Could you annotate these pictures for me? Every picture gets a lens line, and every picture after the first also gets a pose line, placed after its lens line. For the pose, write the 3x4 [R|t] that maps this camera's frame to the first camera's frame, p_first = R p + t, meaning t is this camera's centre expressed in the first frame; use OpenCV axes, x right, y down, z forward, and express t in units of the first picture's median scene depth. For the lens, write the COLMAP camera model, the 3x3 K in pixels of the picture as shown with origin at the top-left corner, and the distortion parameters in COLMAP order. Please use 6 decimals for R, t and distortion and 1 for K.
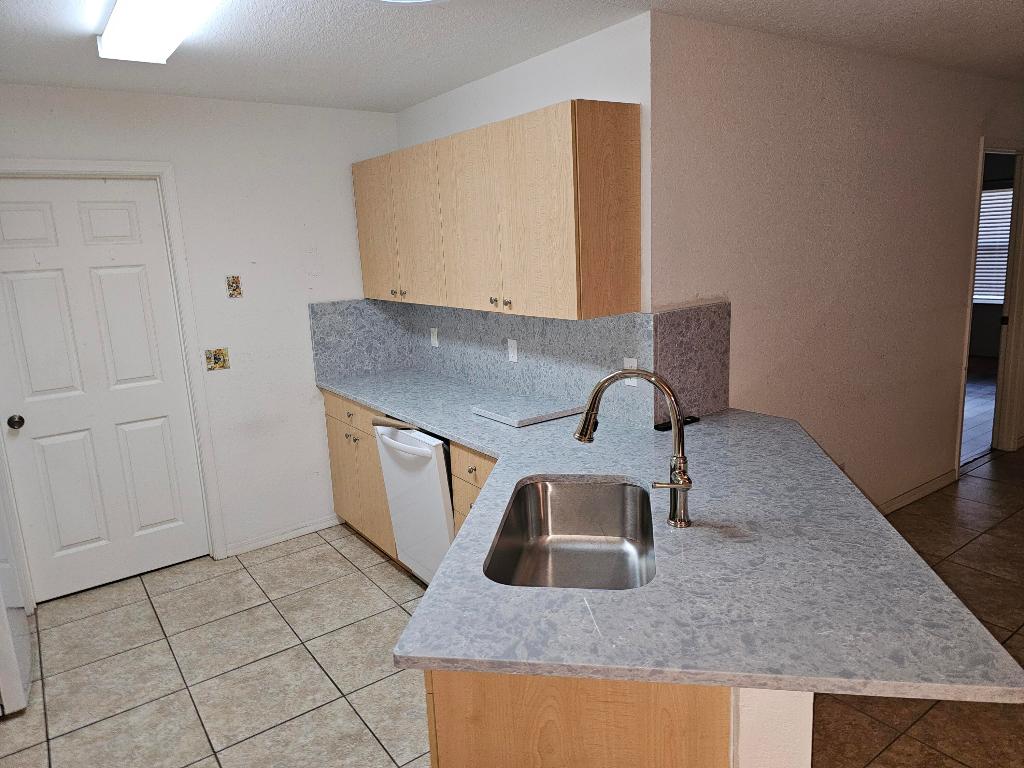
lens RADIAL K [[690.0, 0, 511.0], [0, 690.0, 380.4], [0, 0, 1]] dist [0.046371, -0.003797]
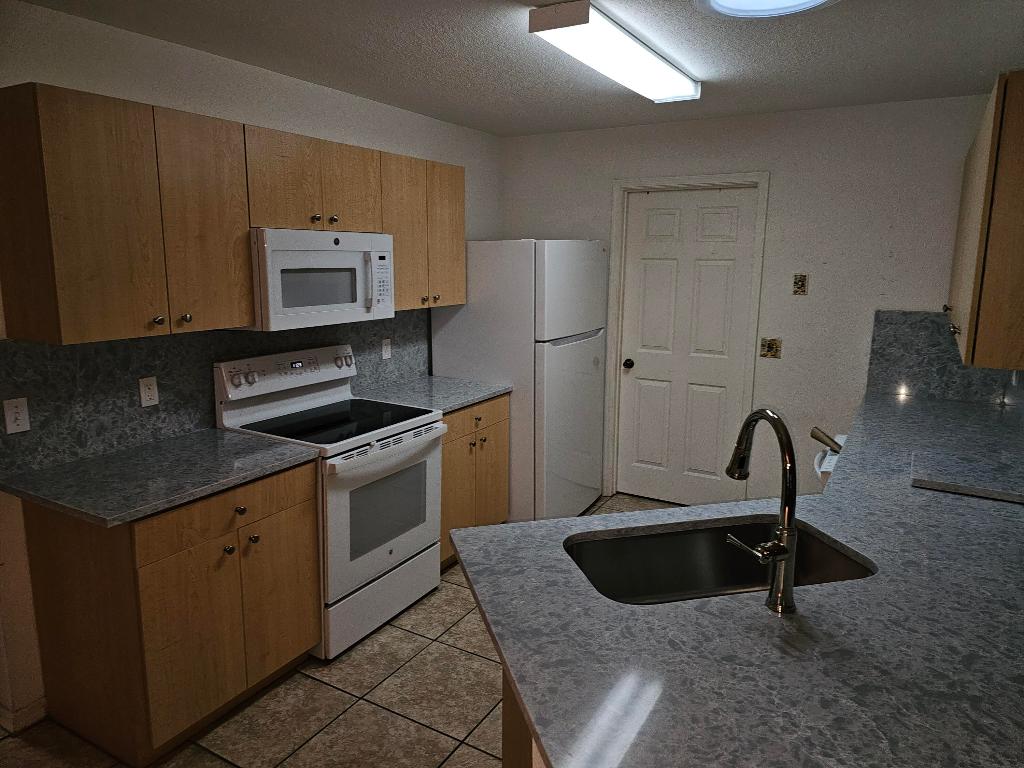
lens RADIAL K [[690.0, 0, 512.5], [0, 690.0, 383.8], [0, 0, 1]] dist [0.046371, -0.003797]
pose [[0.407407, 0.226692, -0.884664, 0.412928], [-0.213295, 0.965530, 0.149187, -0.055097], [0.887989, 0.127915, 0.441716, 0.166310]]
